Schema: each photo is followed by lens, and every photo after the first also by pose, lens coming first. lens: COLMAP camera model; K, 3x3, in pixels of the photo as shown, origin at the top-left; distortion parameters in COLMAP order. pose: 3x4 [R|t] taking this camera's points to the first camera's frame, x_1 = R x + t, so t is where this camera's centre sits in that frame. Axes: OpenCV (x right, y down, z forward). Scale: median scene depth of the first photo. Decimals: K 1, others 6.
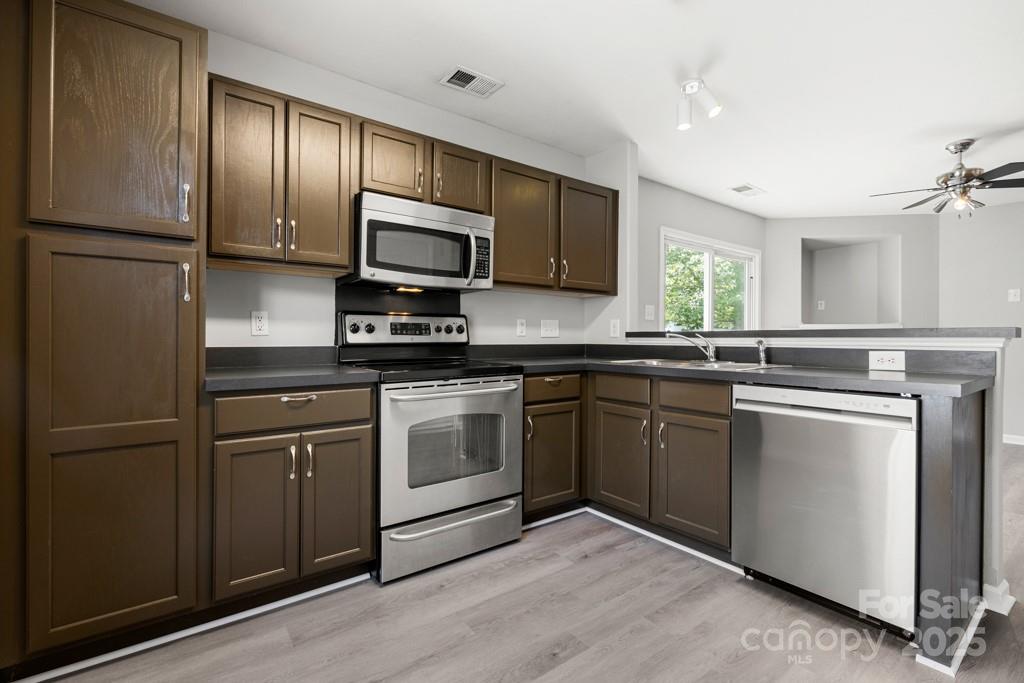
lens RADIAL K [[460.3, 0, 512.0], [0, 460.3, 341.5], [0, 0, 1]] dist [0.000326, 0.000190]
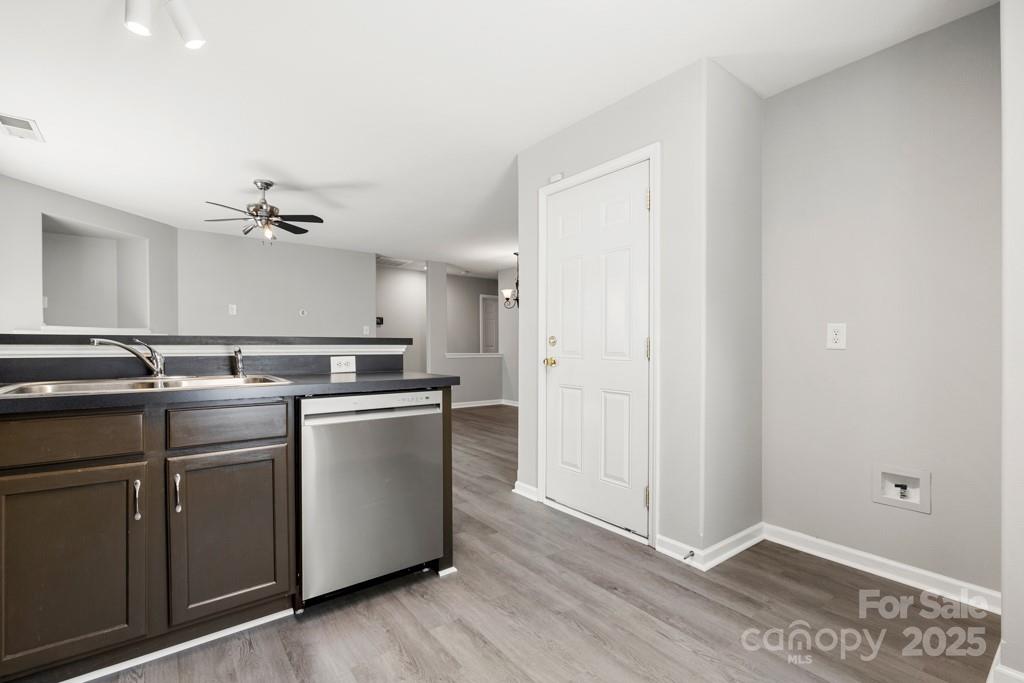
lens RADIAL K [[461.5, 0, 509.8], [0, 461.5, 349.3], [0, 0, 1]] dist [-0.000969, -0.000045]
pose [[-0.009320, -0.012186, 0.999882, -0.313817], [0.005010, 0.999913, 0.012233, -0.007965], [-0.999944, 0.005124, -0.009258, 0.484513]]
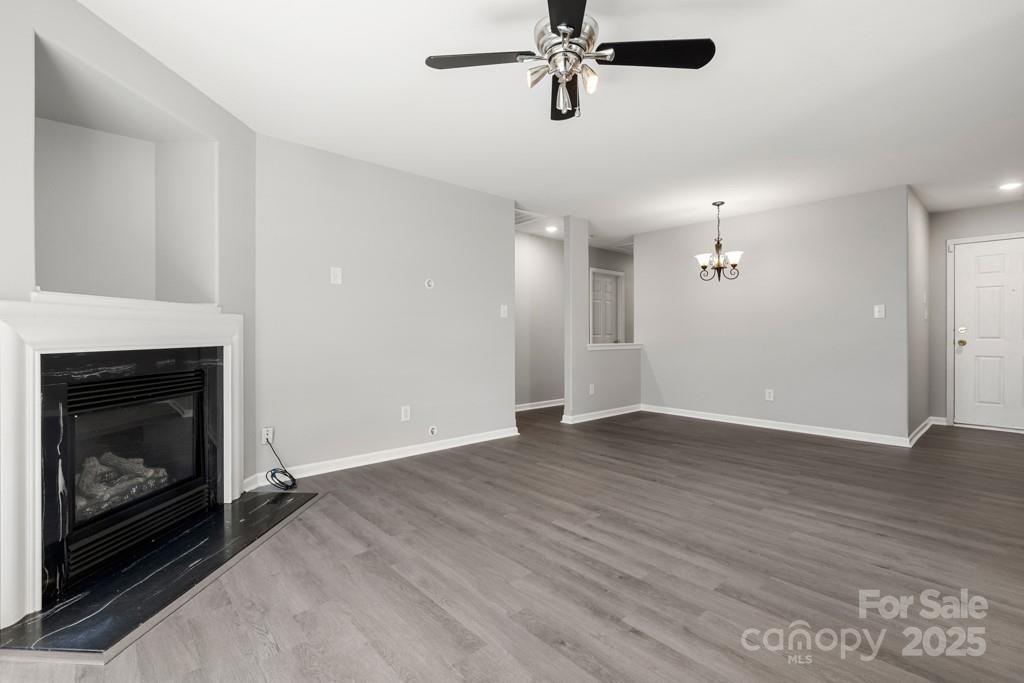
lens RADIAL K [[465.9, 0, 510.2], [0, 465.9, 334.5], [0, 0, 1]] dist [-0.000464, 0.000221]
pose [[-0.090650, -0.005919, 0.995865, 0.550876], [0.008063, 0.999945, 0.006677, -0.011050], [-0.995850, 0.008635, -0.090598, 1.459371]]
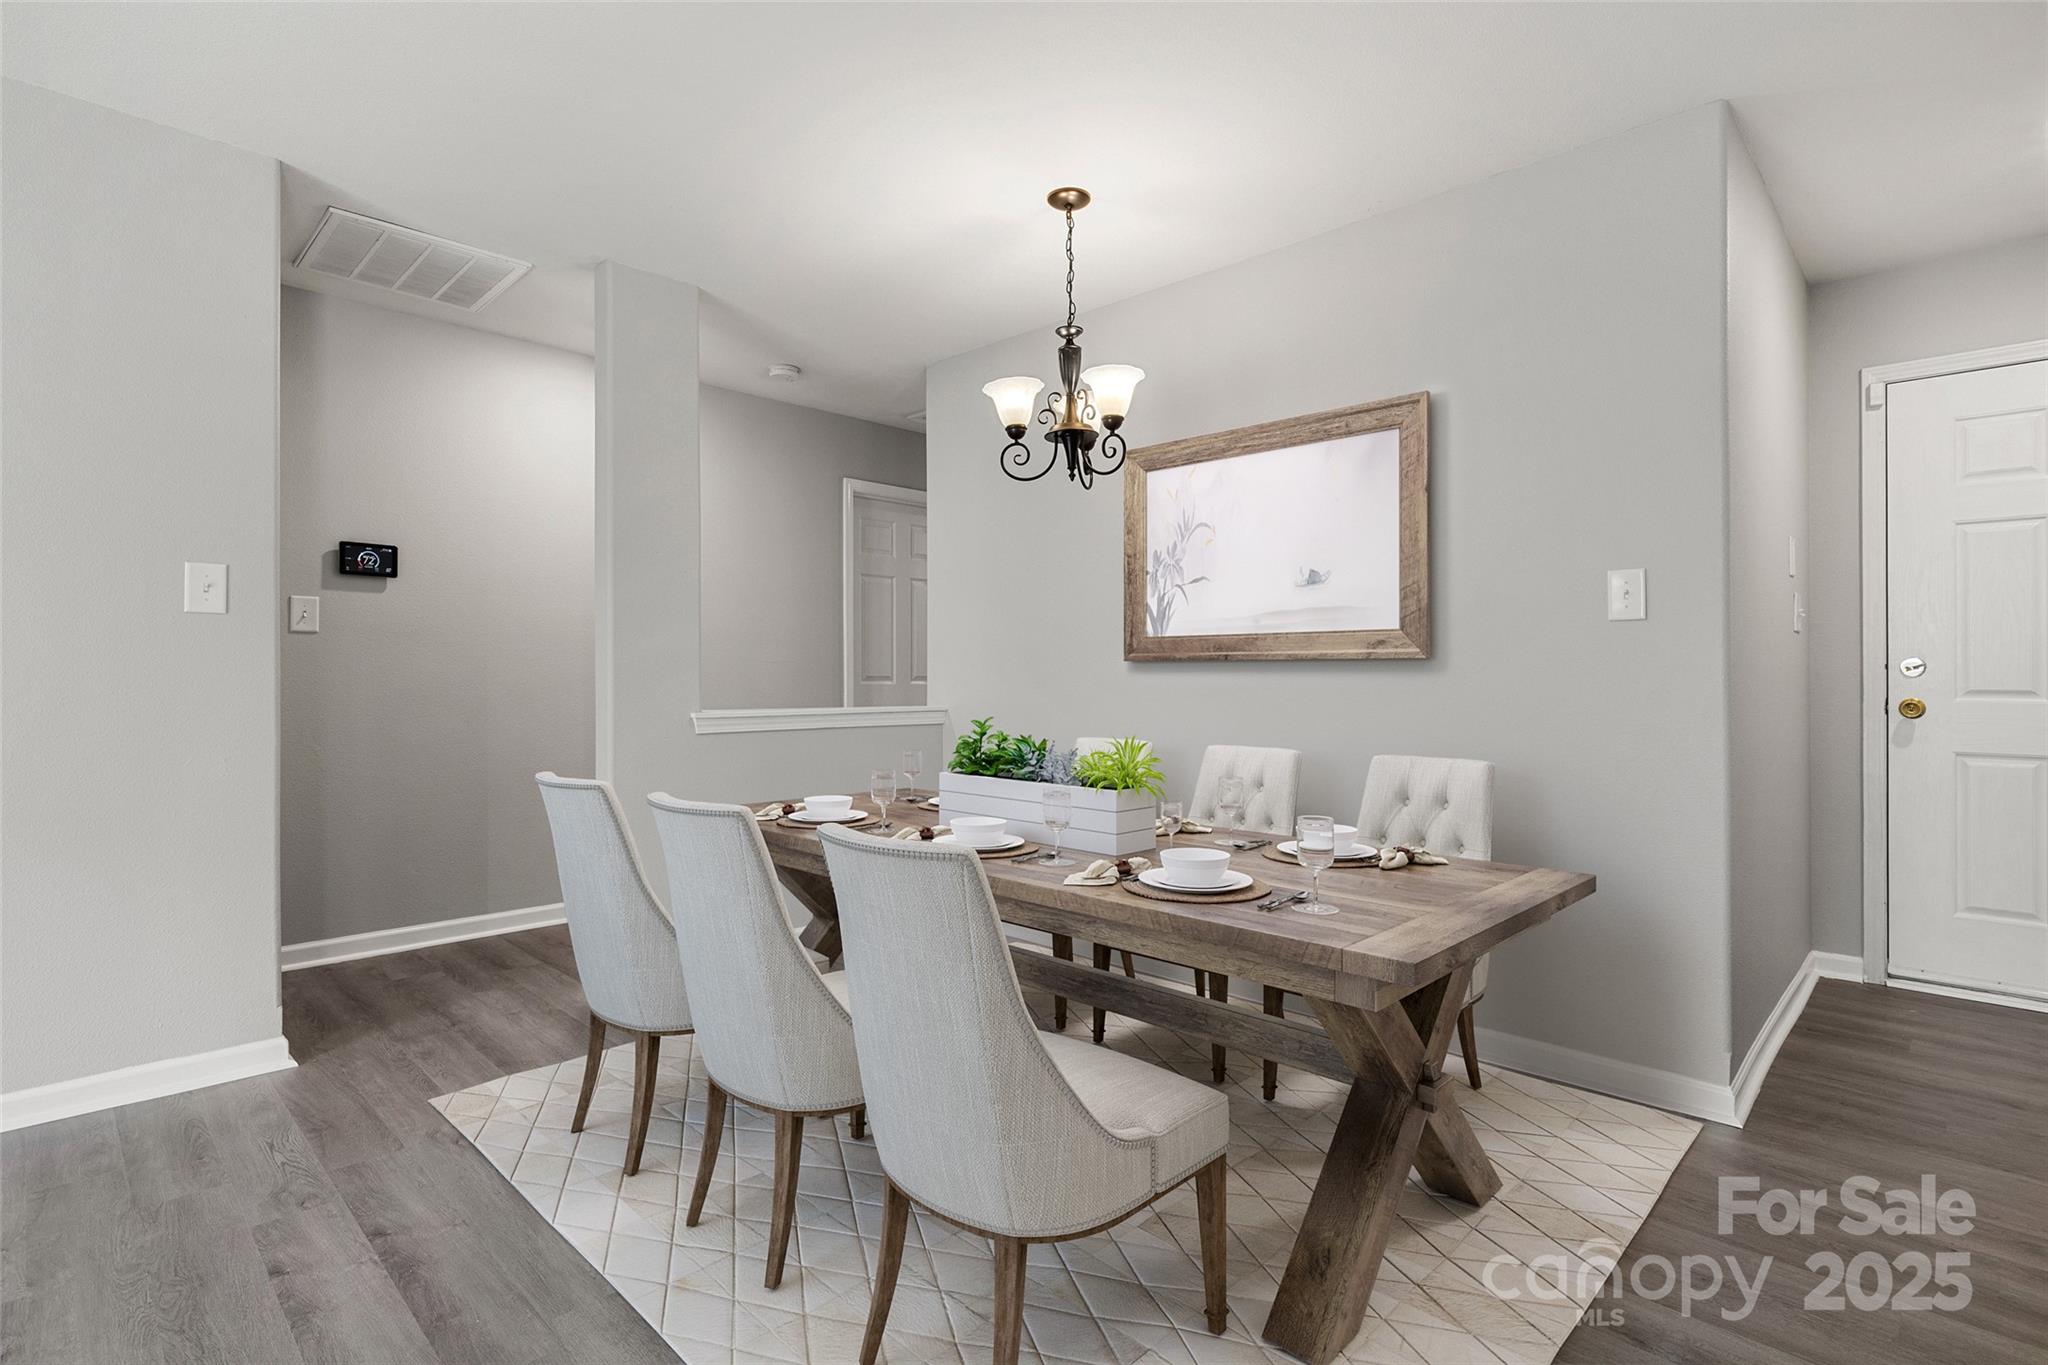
lens RADIAL K [[991.9, 0, 1017.3], [0, 991.9, 670.2], [0, 0, 1]] dist [-0.002502, -0.000396]
pose [[-0.147144, 0.001876, 0.989113, 1.309008], [0.005289, 0.999985, -0.001109, -0.000817], [-0.989101, 0.005068, -0.147152, 0.637023]]
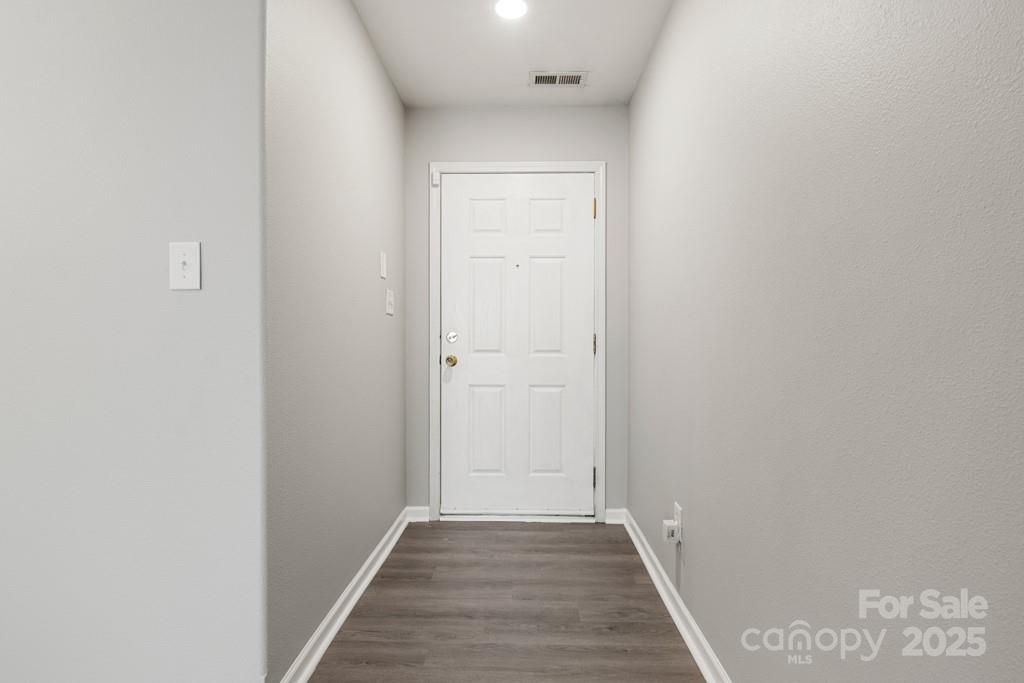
lens RADIAL K [[495.8, 0, 512.0], [0, 495.8, 341.5], [0, 0, 1]] dist [-0.000850, -0.000183]
pose [[-0.778679, -0.003170, 0.627415, 1.601914], [0.000720, 0.999982, 0.005947, 0.003726], [-0.627422, 0.005083, -0.778663, 0.072613]]
